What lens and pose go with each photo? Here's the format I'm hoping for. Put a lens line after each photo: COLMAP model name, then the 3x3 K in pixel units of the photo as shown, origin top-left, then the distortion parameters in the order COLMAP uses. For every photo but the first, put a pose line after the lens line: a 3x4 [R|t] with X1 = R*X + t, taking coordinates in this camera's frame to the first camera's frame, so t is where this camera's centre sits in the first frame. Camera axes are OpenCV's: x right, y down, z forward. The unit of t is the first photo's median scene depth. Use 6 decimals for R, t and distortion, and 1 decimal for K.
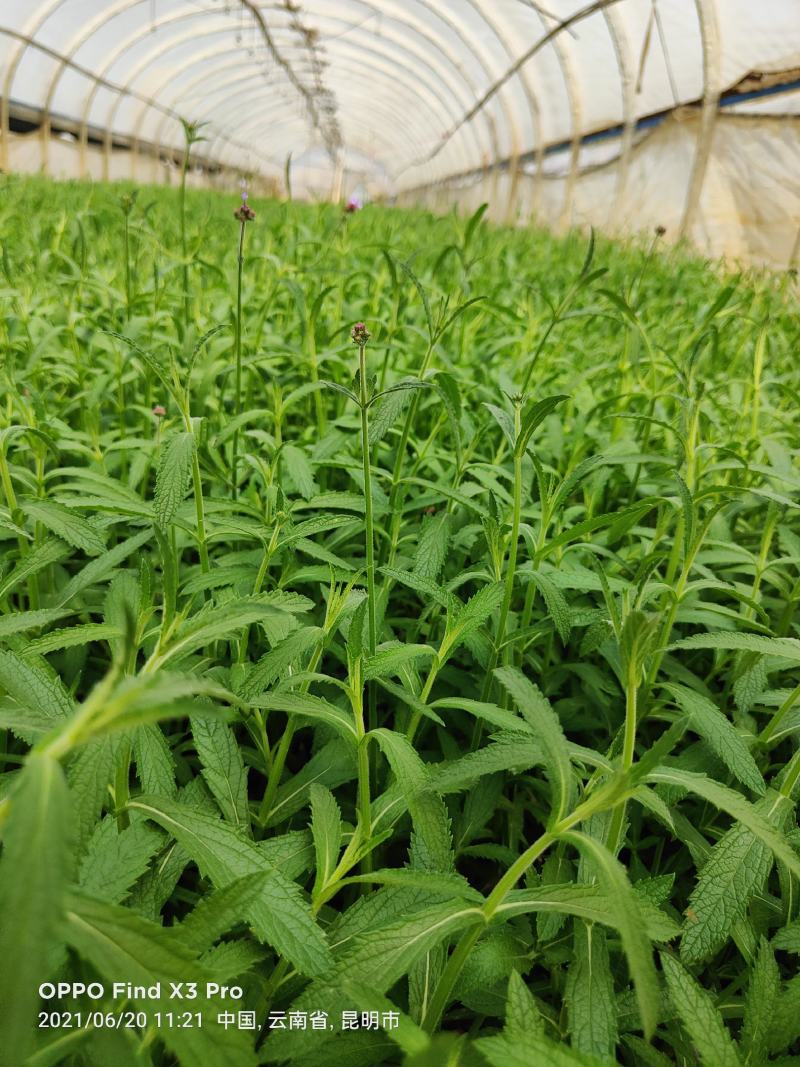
lens RADIAL K [[754.2, 0, 383.5], [0, 754.2, 535.7], [0, 0, 1]] dist [-0.008980, -0.002751]
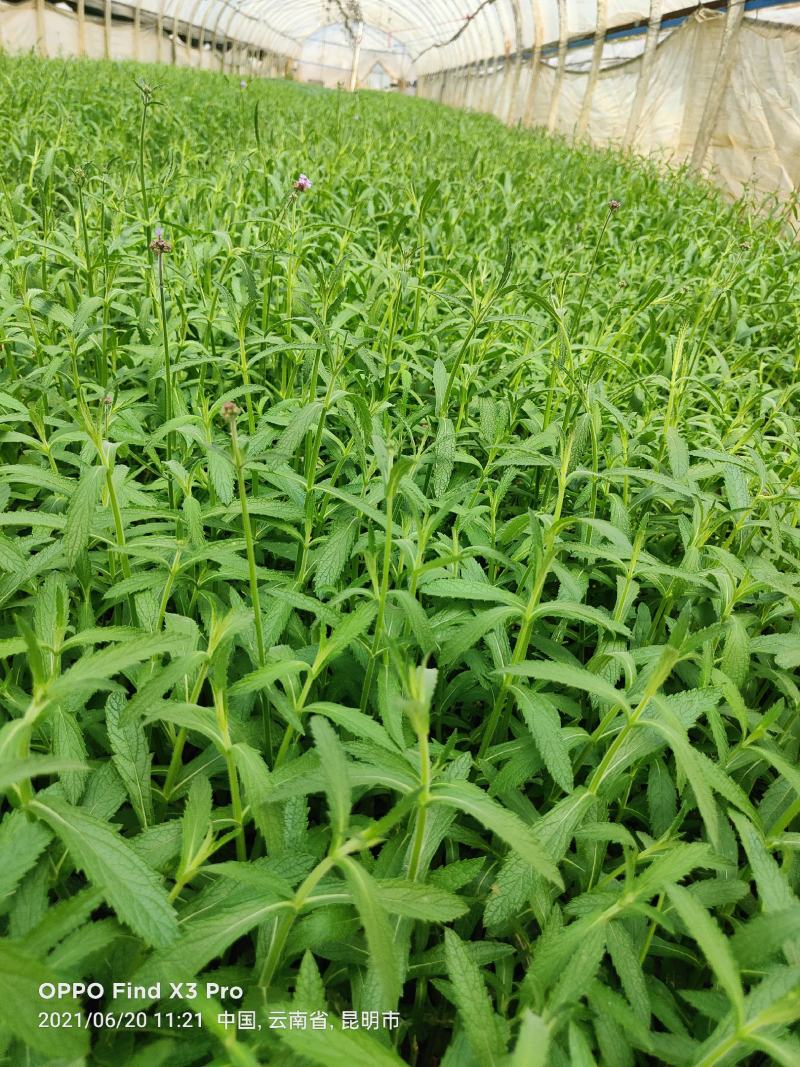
lens RADIAL K [[742.0, 0, 400.0], [0, 742.0, 533.5], [0, 0, 1]] dist [-0.008319, 0.002841]
pose [[0.999534, 0.027176, 0.013910, 0.075336], [-0.028687, 0.991938, 0.123435, -0.079055], [-0.010443, -0.123776, 0.992255, -0.050533]]
